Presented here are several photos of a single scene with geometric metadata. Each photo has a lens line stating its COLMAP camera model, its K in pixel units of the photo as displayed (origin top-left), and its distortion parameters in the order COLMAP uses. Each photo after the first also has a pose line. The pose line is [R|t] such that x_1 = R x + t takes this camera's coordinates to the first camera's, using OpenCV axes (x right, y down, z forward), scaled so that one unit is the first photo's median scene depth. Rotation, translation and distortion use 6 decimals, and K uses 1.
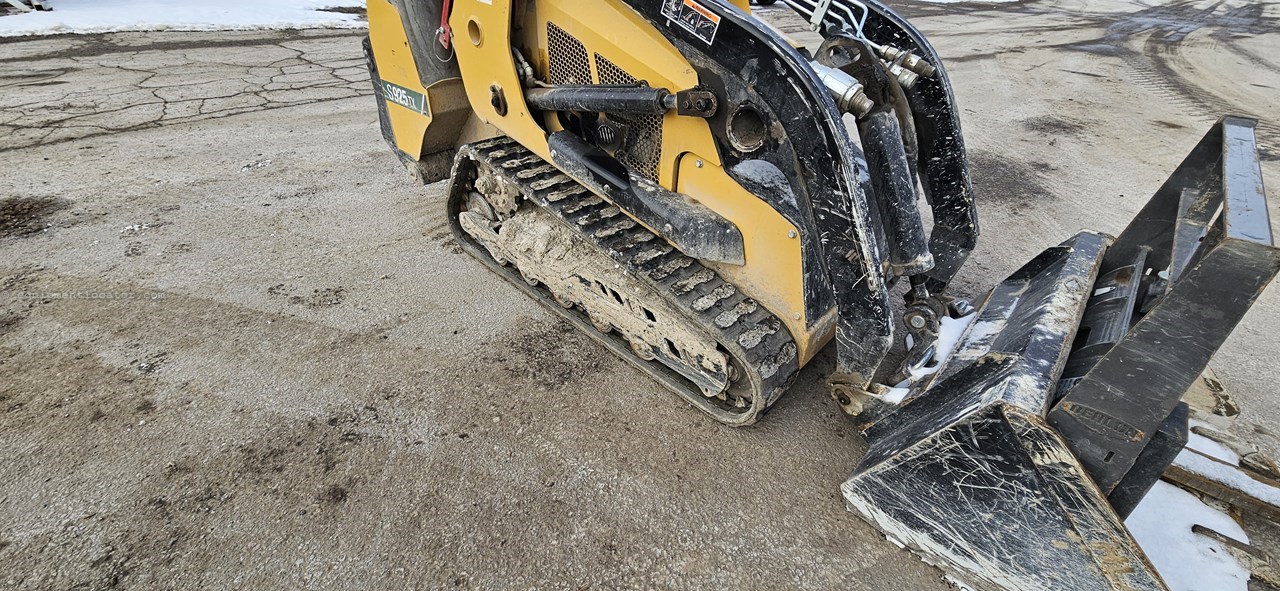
lens RADIAL K [[523.7, 0, 641.7], [0, 523.7, 297.1], [0, 0, 1]] dist [0.000635, -0.001198]
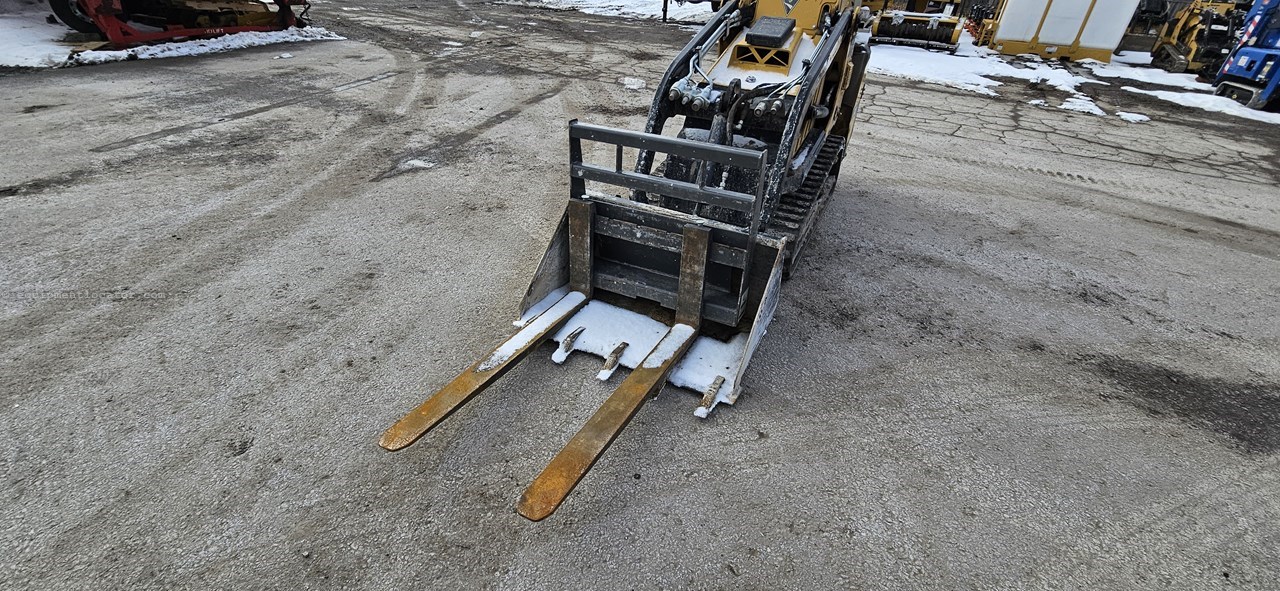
lens RADIAL K [[523.7, 0, 641.7], [0, 523.7, 297.1], [0, 0, 1]] dist [0.000635, -0.001198]
pose [[0.284620, 0.494015, -0.821548, 1.788131], [-0.575277, 0.773550, 0.265851, -0.139560], [0.766843, 0.396951, 0.504363, 0.041283]]
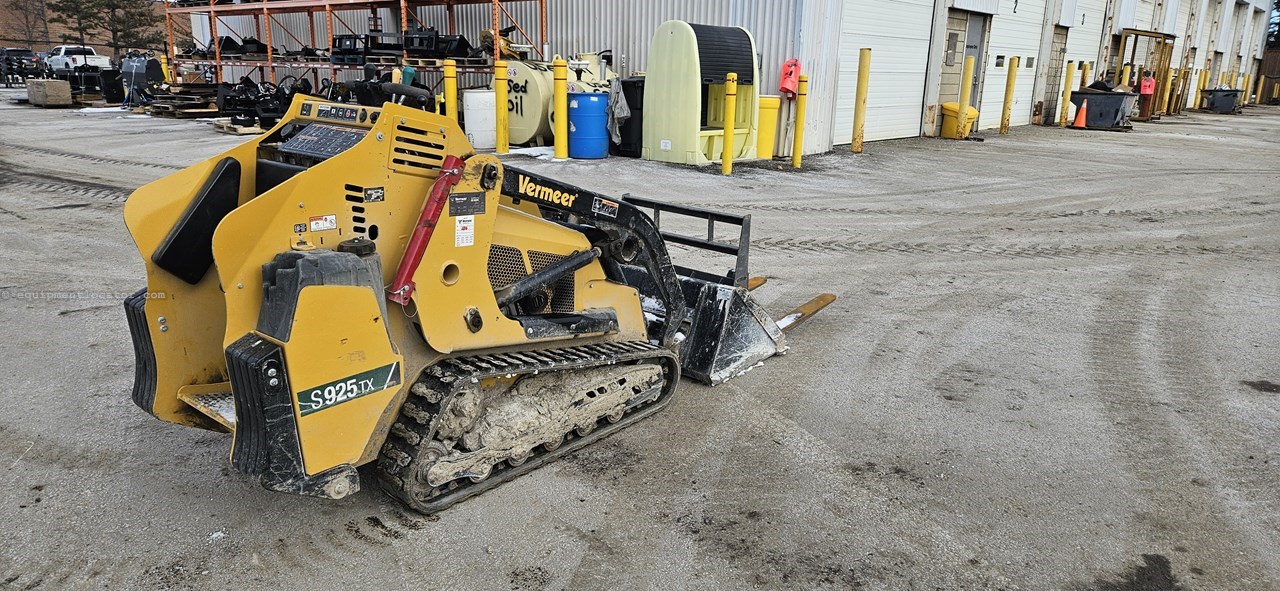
lens RADIAL K [[854.0, 0, 640.0], [0, 854.0, 295.5], [0, 0, 1]] dist [0.080960, -0.056987]
pose [[-0.047920, -0.309782, 0.949599, -2.040214], [0.545714, 0.788144, 0.284650, -0.757005], [-0.836600, 0.531850, 0.131285, 0.450514]]
